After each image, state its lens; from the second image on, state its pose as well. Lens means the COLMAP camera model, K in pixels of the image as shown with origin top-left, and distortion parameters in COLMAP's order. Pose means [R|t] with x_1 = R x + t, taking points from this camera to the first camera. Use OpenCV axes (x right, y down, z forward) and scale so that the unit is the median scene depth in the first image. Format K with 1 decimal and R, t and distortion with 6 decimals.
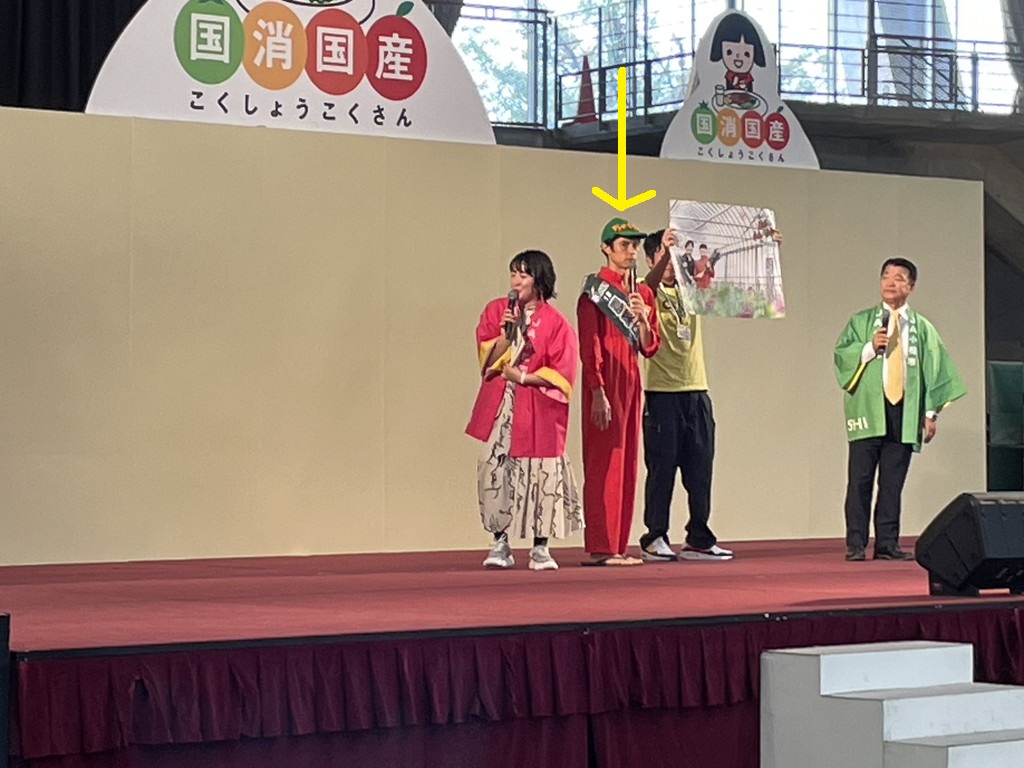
lens RADIAL K [[3360.9, 0, 512.0], [0, 3360.9, 384.0], [0, 0, 1]] dist [0.131849, 2.506437]
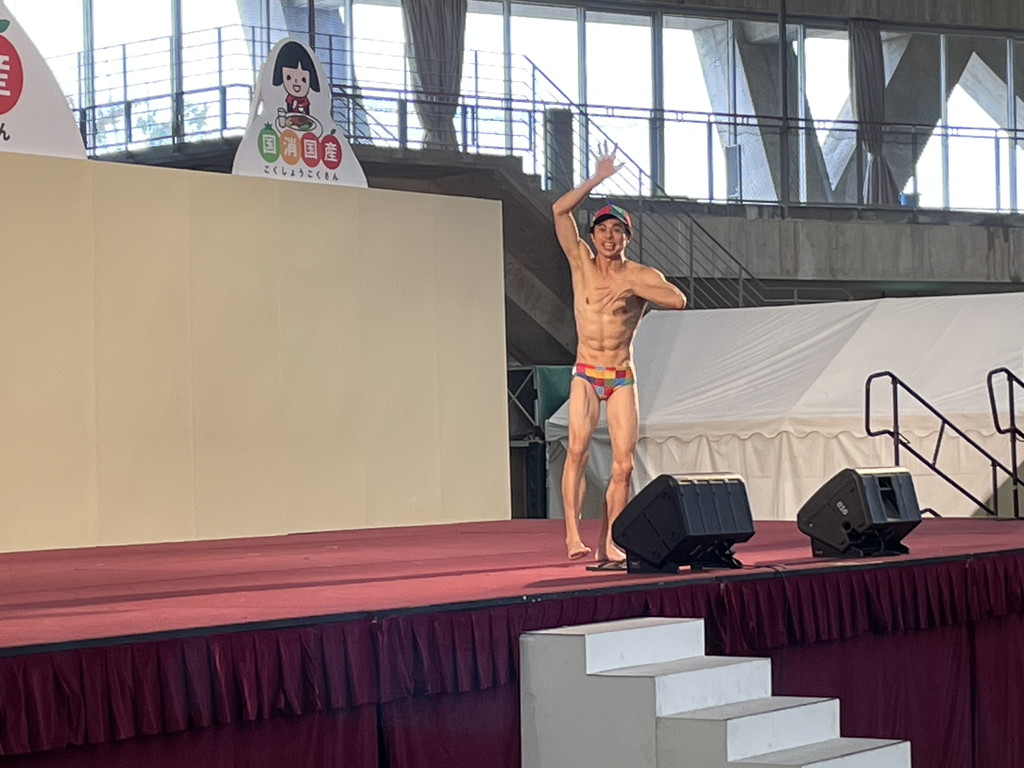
lens RADIAL K [[2872.2, 0, 512.0], [0, 2872.2, 384.0], [0, 0, 1]] dist [0.211864, 0.512419]
pose [[0.977144, -0.017333, 0.211870, -0.099519], [0.018791, 0.999812, -0.004871, 0.007889], [-0.211746, 0.008741, 0.977286, 0.141238]]
